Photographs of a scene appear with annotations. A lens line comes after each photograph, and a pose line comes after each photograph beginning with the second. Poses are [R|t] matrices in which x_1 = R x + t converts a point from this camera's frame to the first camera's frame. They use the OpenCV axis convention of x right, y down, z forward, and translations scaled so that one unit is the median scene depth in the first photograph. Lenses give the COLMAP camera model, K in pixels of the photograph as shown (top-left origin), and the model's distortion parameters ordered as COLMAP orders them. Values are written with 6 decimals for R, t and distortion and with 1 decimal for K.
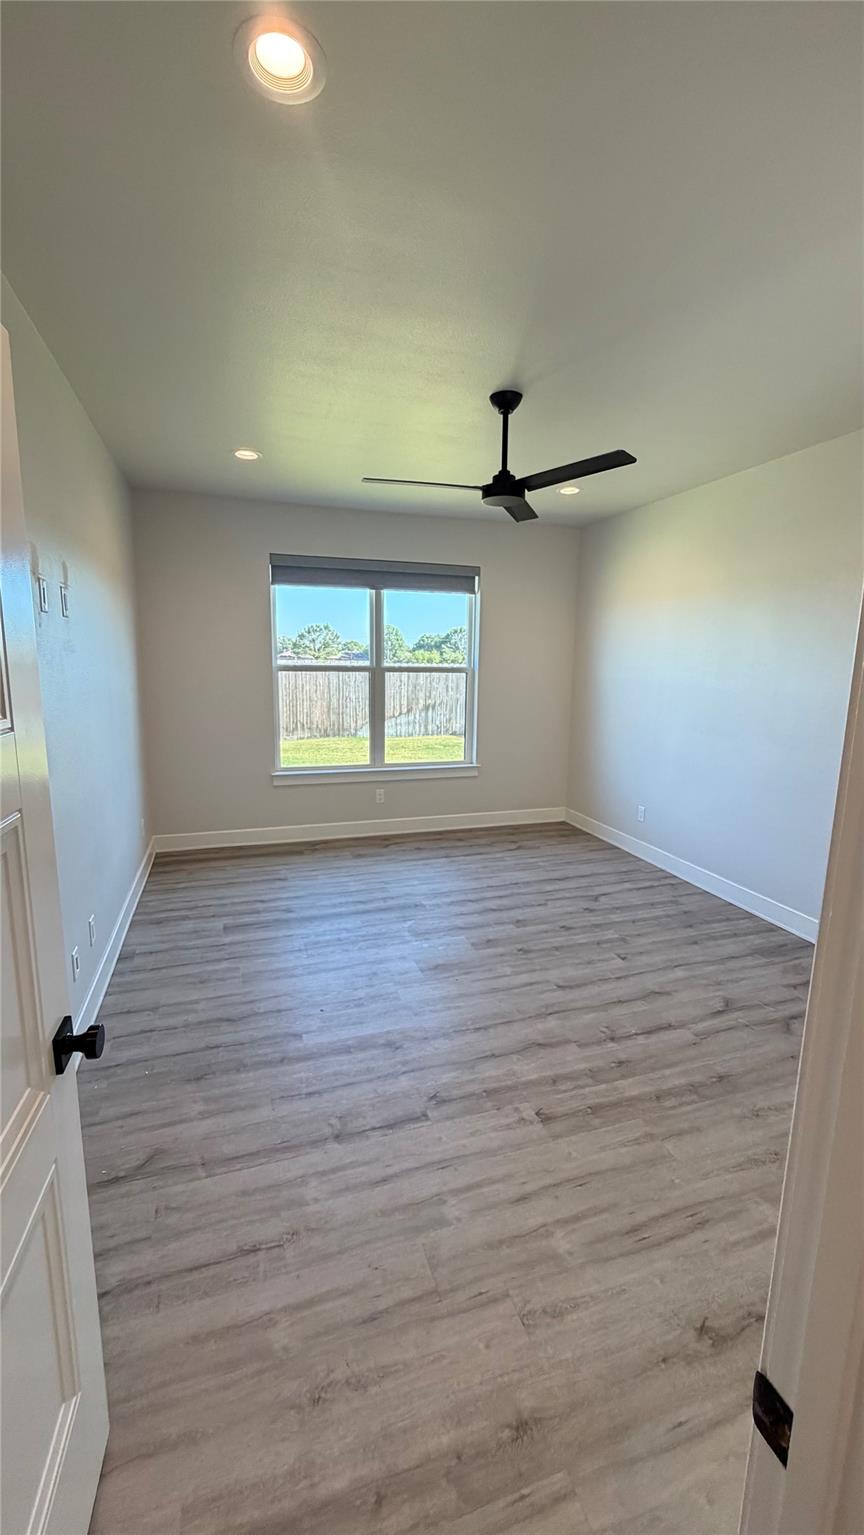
lens RADIAL K [[634.4, 0, 434.1], [0, 634.4, 733.7], [0, 0, 1]] dist [0.000388, -0.000072]
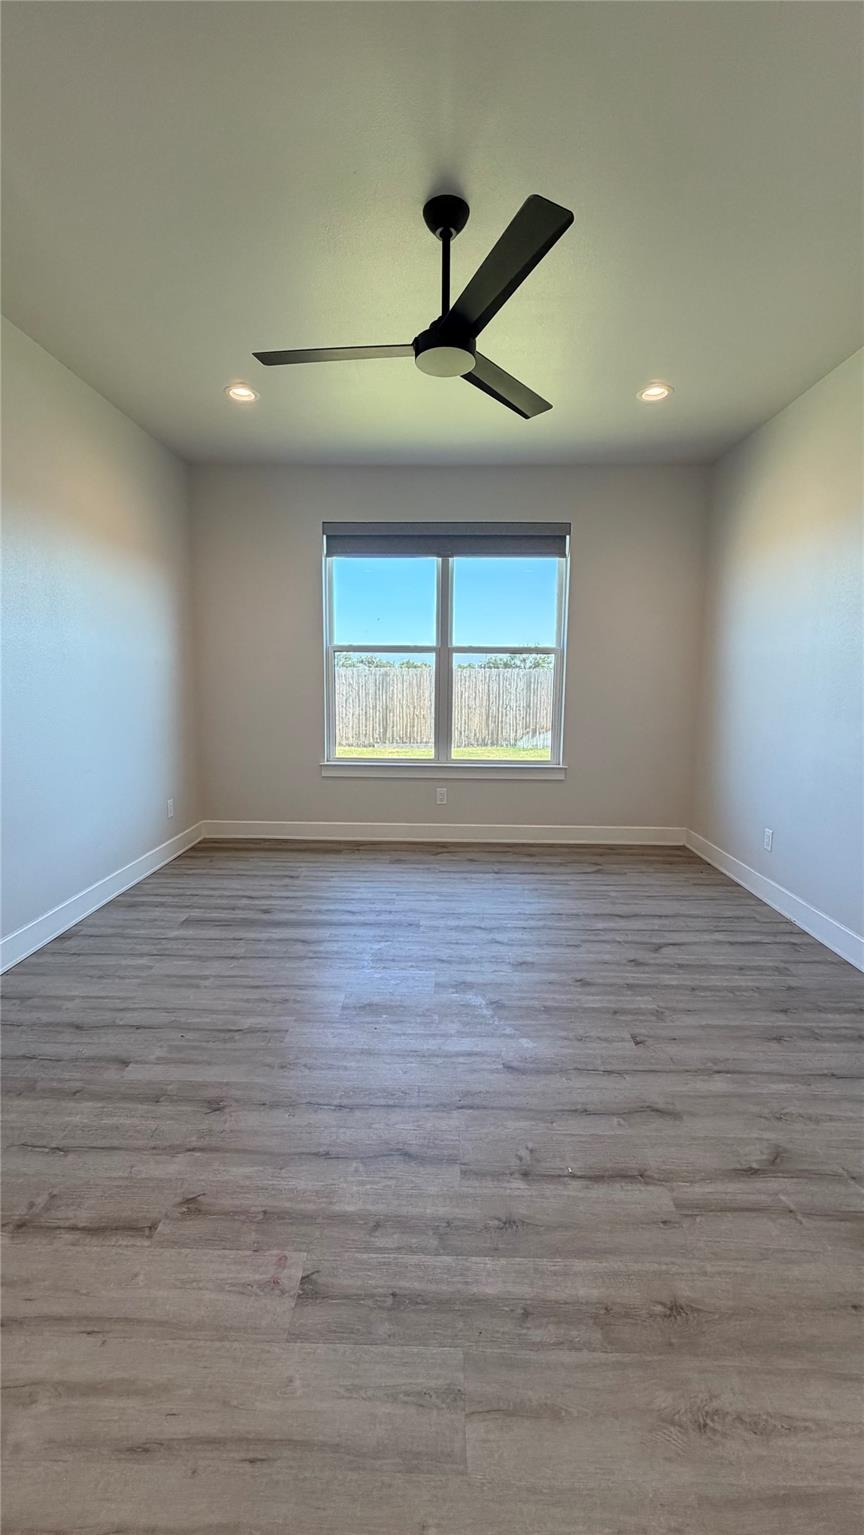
lens RADIAL K [[616.8, 0, 455.8], [0, 616.8, 746.3], [0, 0, 1]] dist [-0.000986, 0.000130]
pose [[0.940203, 0.030050, -0.339287, 0.267509], [-0.037458, 0.999181, -0.015305, 0.053329], [0.338549, 0.027098, 0.940558, 0.268234]]
